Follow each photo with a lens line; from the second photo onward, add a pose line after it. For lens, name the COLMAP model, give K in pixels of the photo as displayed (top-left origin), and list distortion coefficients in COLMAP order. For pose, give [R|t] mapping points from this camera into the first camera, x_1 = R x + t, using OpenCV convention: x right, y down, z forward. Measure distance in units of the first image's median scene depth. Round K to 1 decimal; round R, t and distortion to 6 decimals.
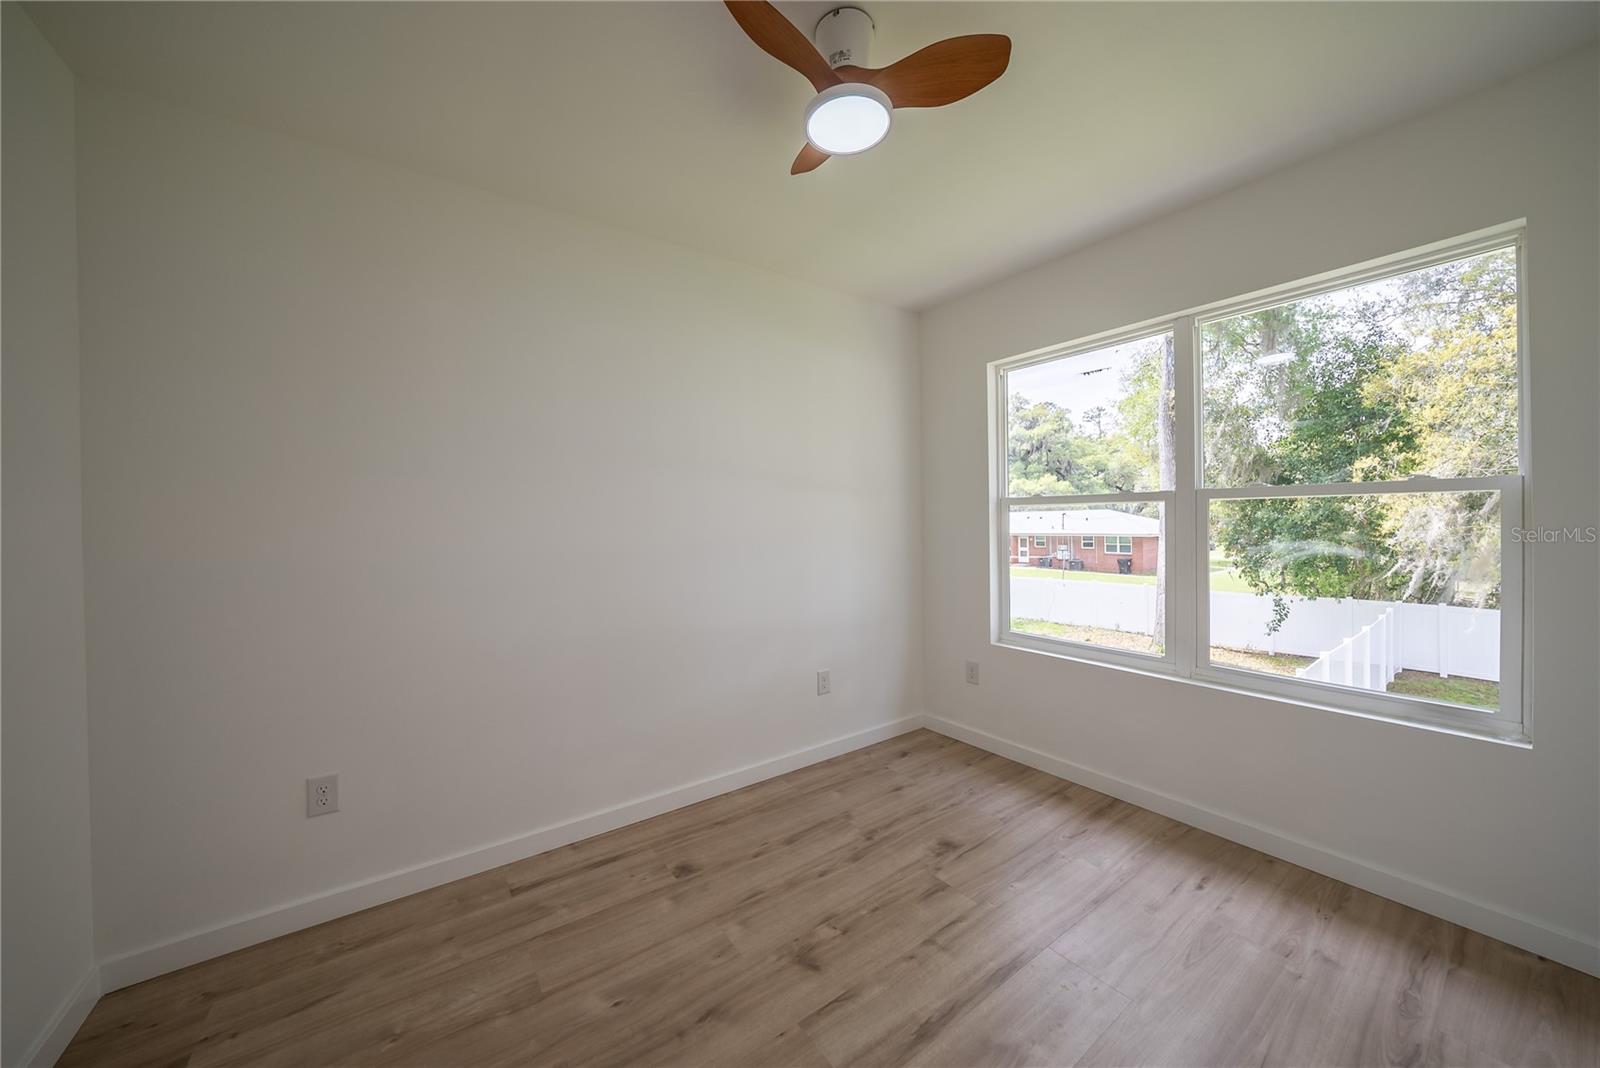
lens RADIAL K [[563.0, 0, 805.6], [0, 563.0, 523.0], [0, 0, 1]] dist [-0.028621, 0.004866]
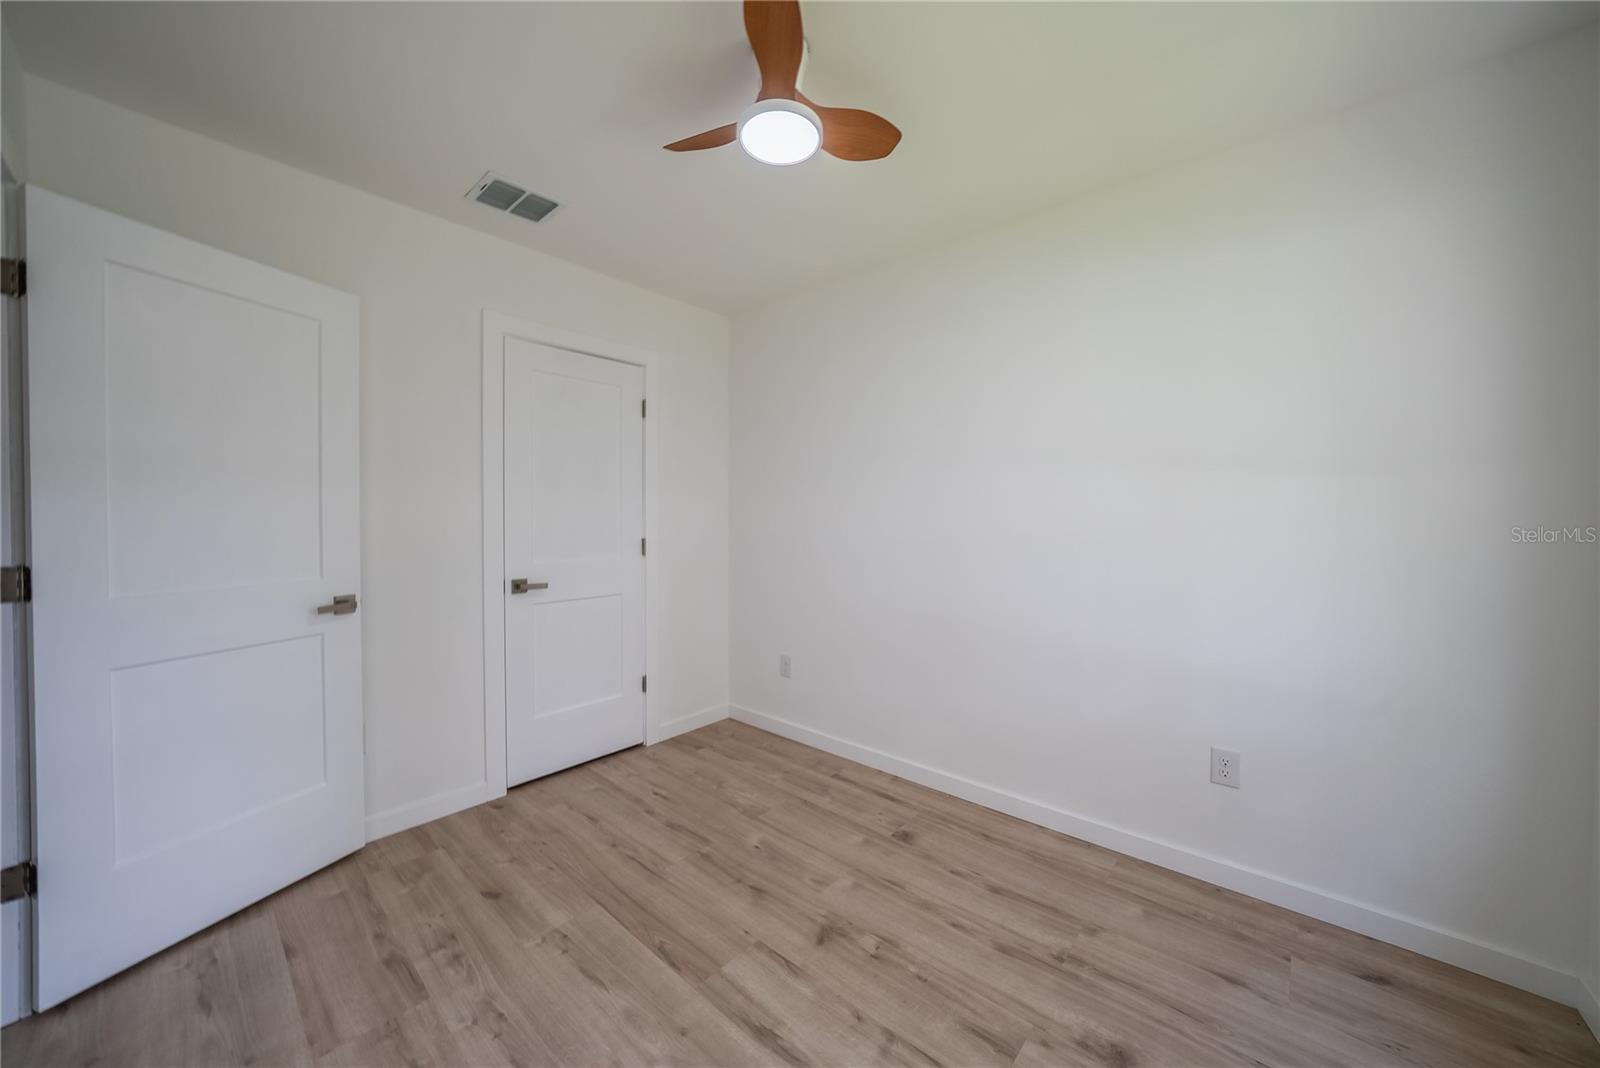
lens RADIAL K [[563.0, 0, 805.6], [0, 563.0, 523.0], [0, 0, 1]] dist [-0.028621, 0.004866]
pose [[0.232647, 0.030989, -0.972067, 0.877439], [-0.012040, 0.999507, 0.028982, -0.020834], [0.972487, 0.004961, 0.232906, 0.625507]]
